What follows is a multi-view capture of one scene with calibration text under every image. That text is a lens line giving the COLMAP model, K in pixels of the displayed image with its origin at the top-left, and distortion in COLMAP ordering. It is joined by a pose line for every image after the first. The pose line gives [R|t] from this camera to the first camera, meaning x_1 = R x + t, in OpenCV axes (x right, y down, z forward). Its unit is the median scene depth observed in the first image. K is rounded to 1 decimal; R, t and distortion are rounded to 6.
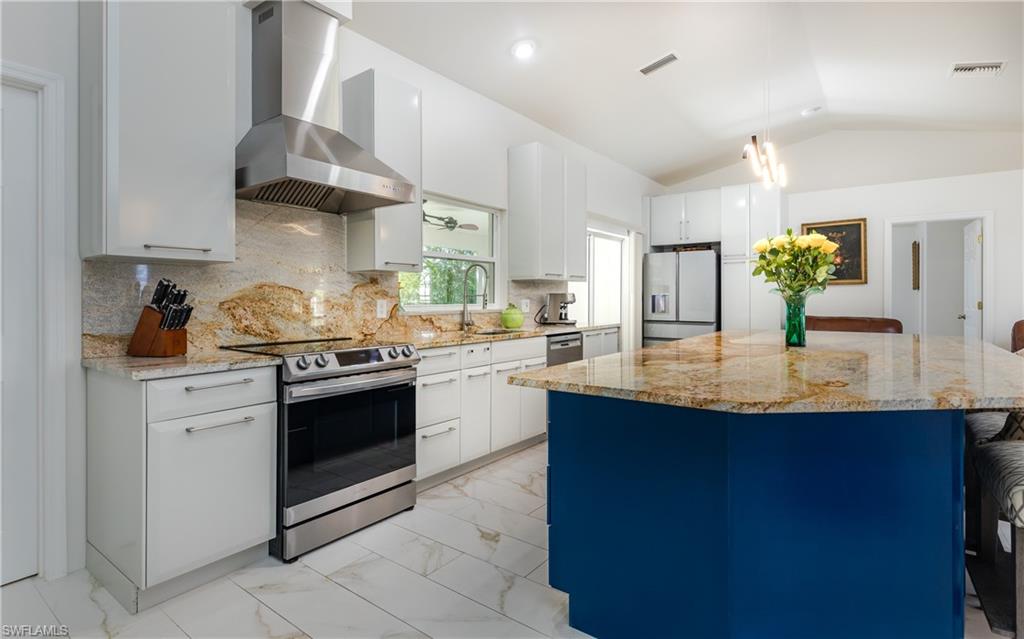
lens RADIAL K [[510.7, 0, 491.4], [0, 510.7, 294.9], [0, 0, 1]] dist [-0.002430, -0.000400]
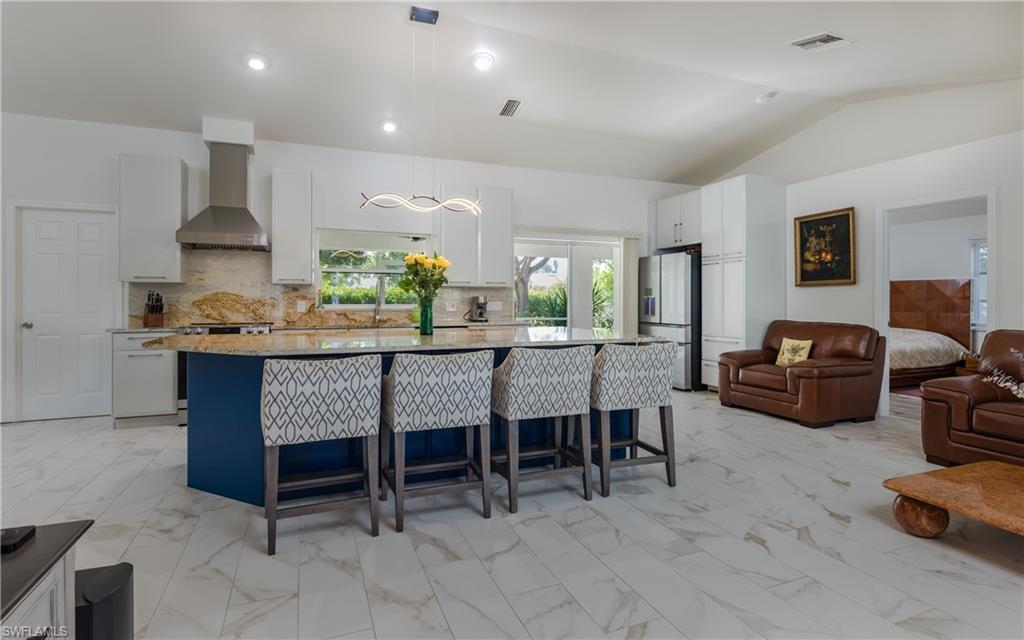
lens RADIAL K [[497.6, 0, 496.4], [0, 497.6, 300.4], [0, 0, 1]] dist [-0.000971, -0.000625]
pose [[0.850743, 0.002611, -0.525576, 0.664466], [0.001044, 0.999977, 0.006657, -0.001225], [0.525581, -0.006212, 0.850721, -0.016644]]
